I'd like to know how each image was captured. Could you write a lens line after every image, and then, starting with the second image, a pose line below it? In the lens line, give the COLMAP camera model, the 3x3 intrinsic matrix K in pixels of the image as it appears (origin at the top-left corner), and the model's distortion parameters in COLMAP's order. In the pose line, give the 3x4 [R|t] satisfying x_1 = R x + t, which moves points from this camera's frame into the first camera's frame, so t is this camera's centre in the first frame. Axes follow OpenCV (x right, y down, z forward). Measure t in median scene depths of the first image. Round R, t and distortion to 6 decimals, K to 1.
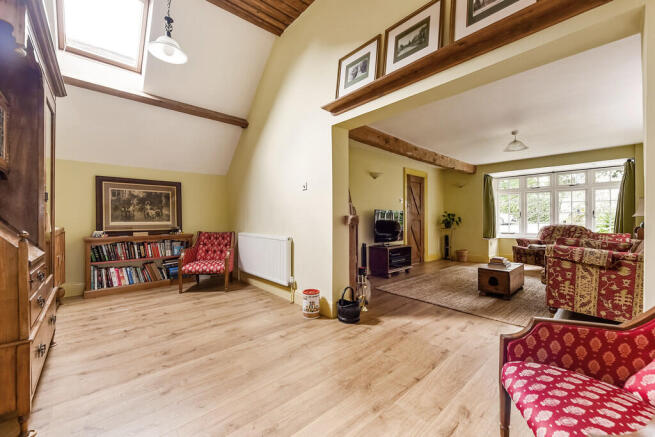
lens RADIAL K [[259.7, 0, 327.5], [0, 259.7, 218.5], [0, 0, 1]] dist [0.001948, 0.000039]
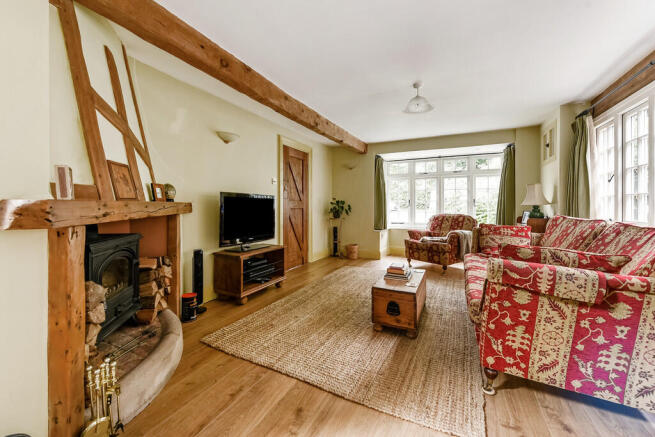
lens RADIAL K [[260.5, 0, 328.3], [0, 260.5, 203.9], [0, 0, 1]] dist [0.000842, 0.000056]
pose [[0.929169, 0.005659, 0.369613, 0.200206], [-0.003068, 0.999966, -0.007596, -0.003102], [-0.369643, 0.005924, 0.929155, 0.365329]]
